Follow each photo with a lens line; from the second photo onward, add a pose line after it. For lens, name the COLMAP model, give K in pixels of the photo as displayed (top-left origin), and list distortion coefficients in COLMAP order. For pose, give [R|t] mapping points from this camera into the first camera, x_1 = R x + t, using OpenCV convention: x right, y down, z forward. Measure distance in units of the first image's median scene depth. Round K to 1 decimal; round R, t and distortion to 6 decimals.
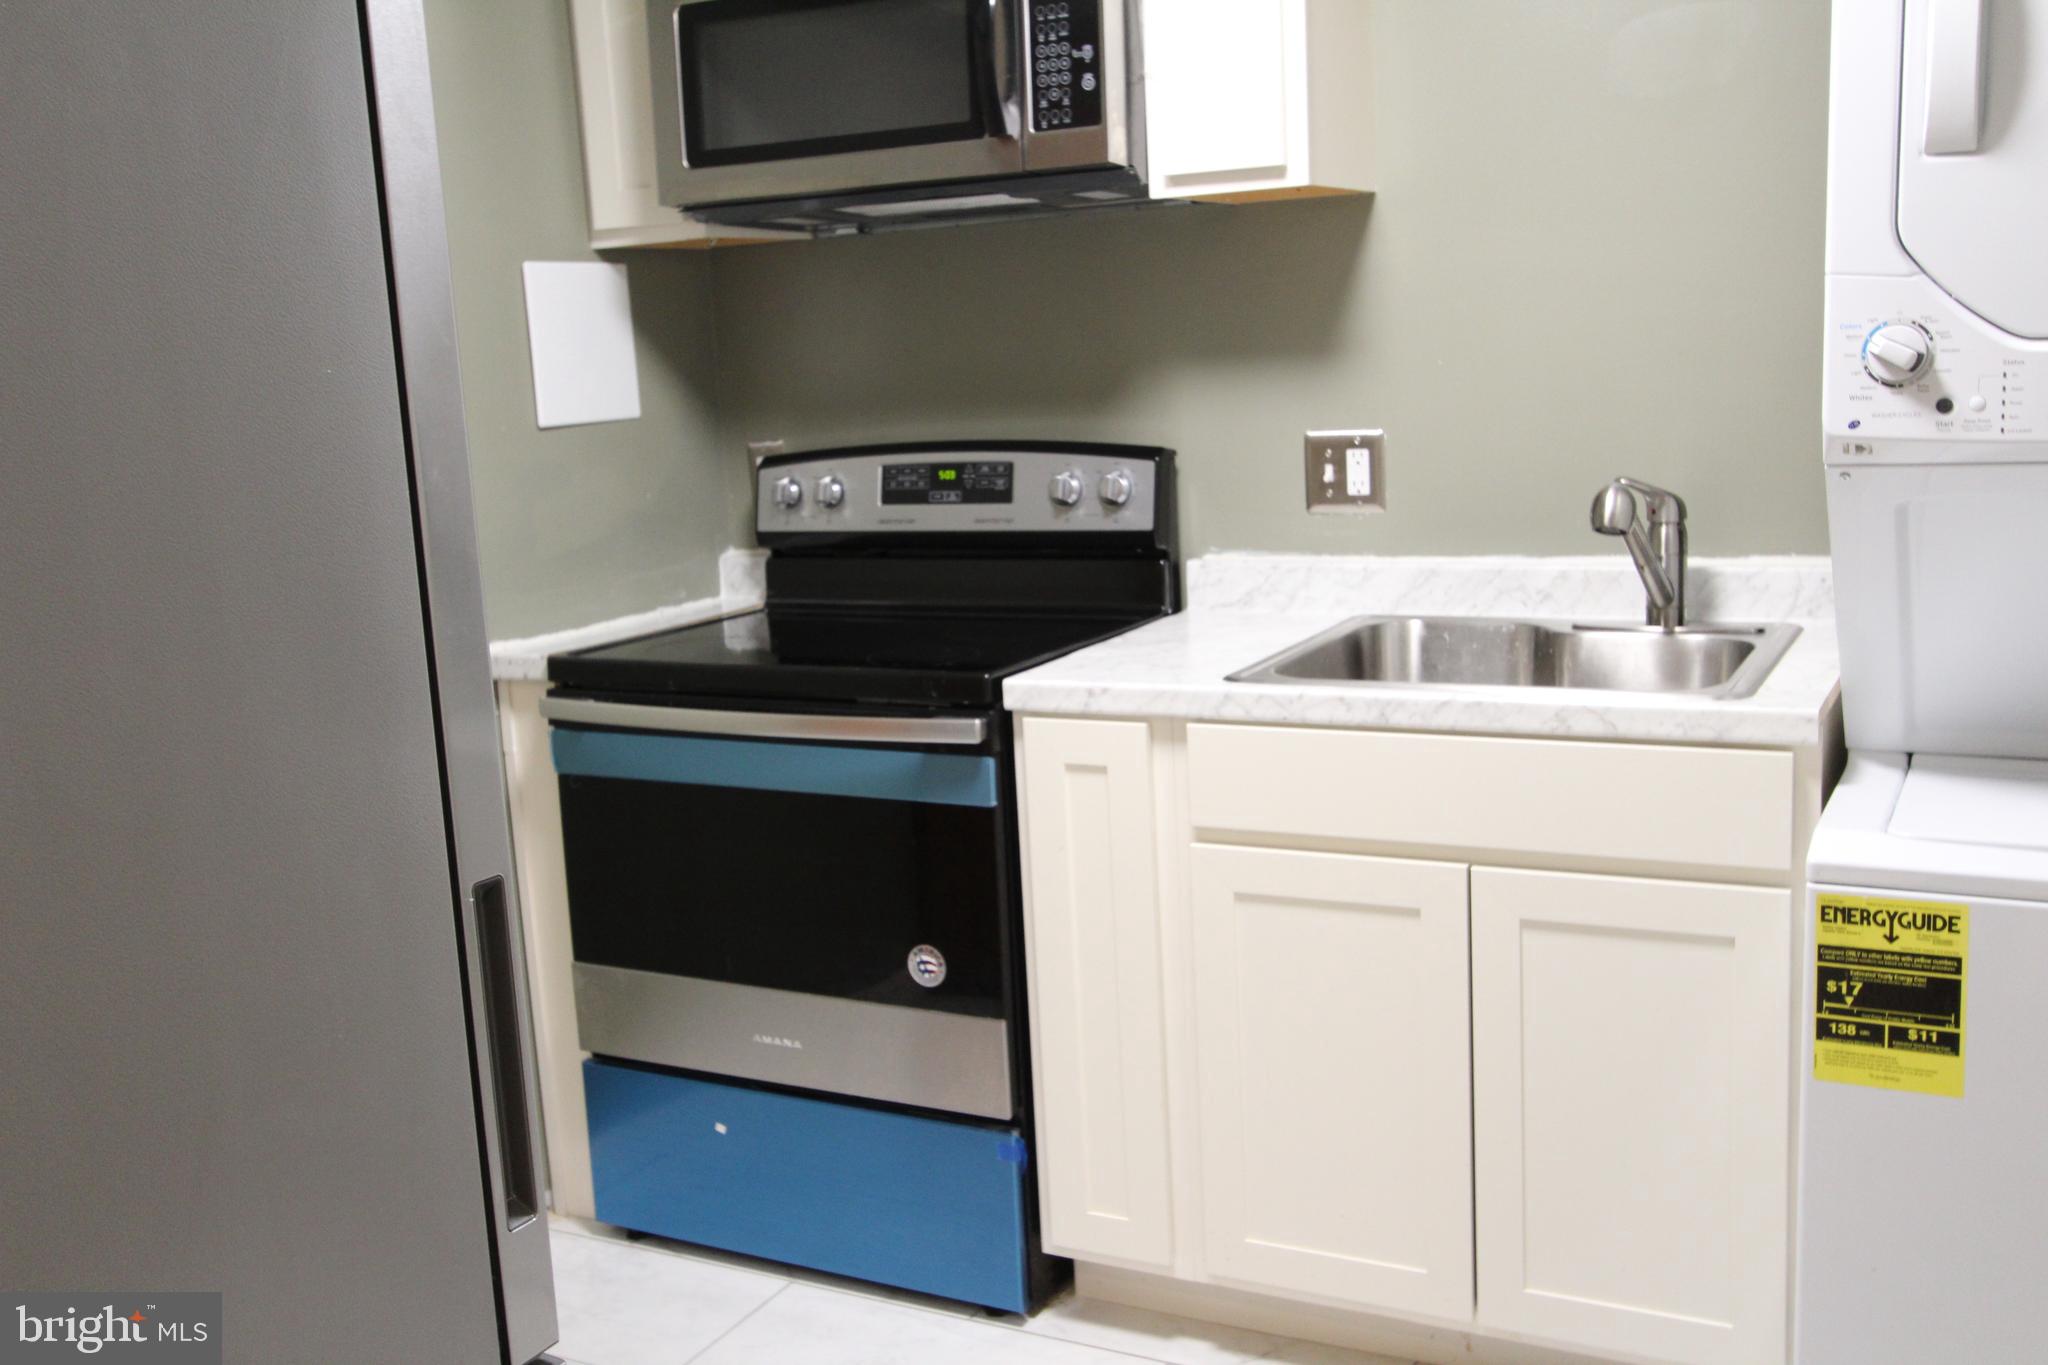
lens RADIAL K [[1965.7, 0, 1027.5], [0, 1965.7, 691.7], [0, 0, 1]] dist [-0.009536, 0.055531]
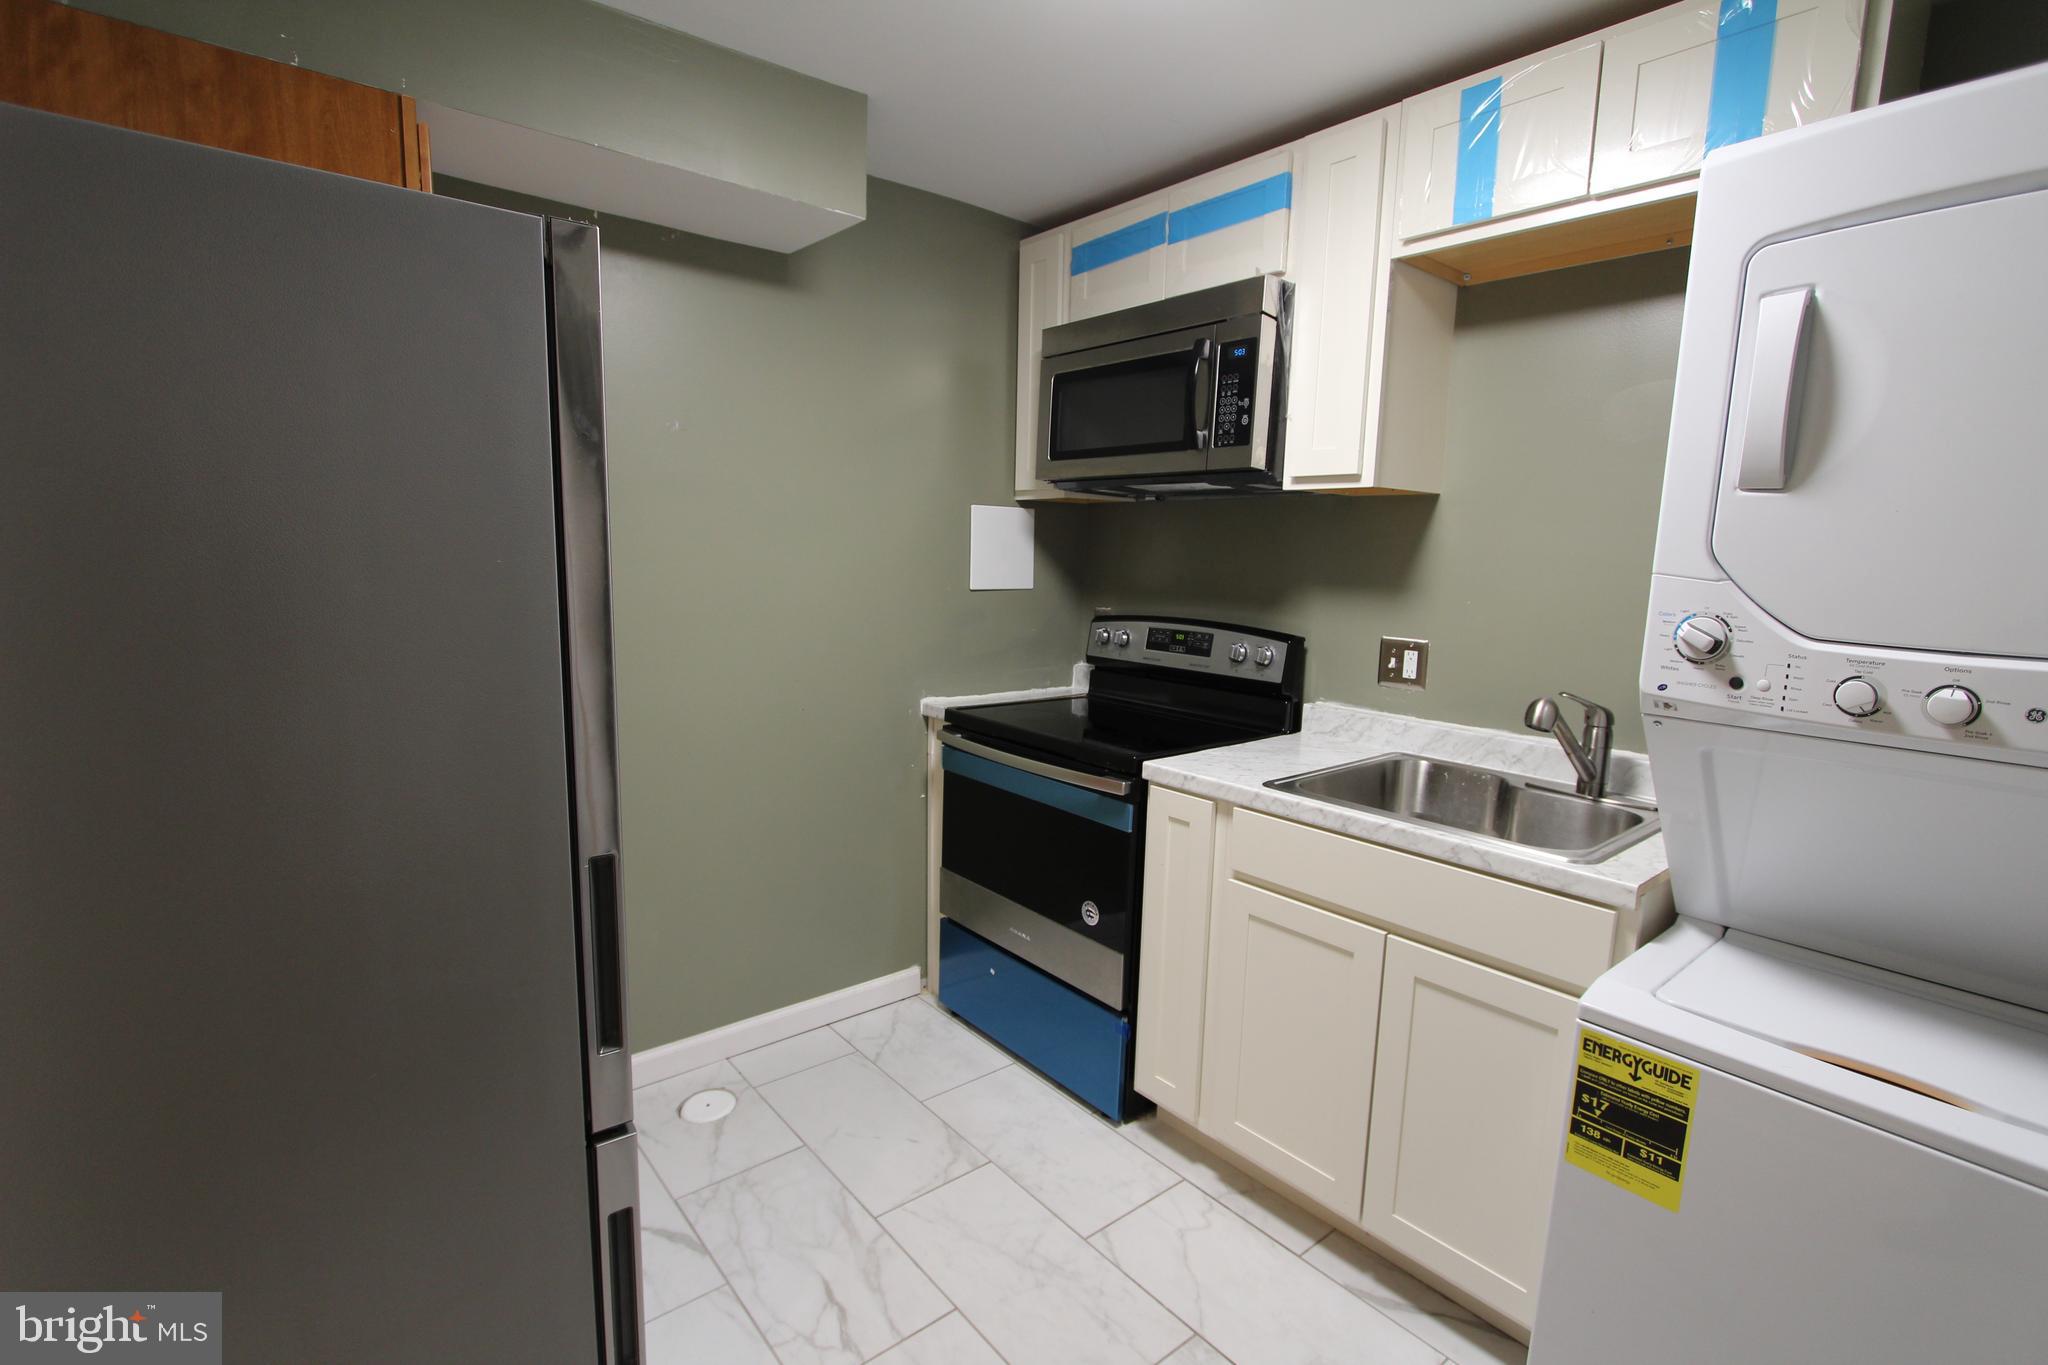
lens RADIAL K [[945.5, 0, 1027.7], [0, 945.5, 694.1], [0, 0, 1]] dist [-0.019402, 0.004935]
pose [[0.920728, 0.132442, -0.367040, 0.180600], [-0.139880, 0.990148, 0.006392, -0.052587], [0.364270, 0.045456, 0.930183, 0.177694]]
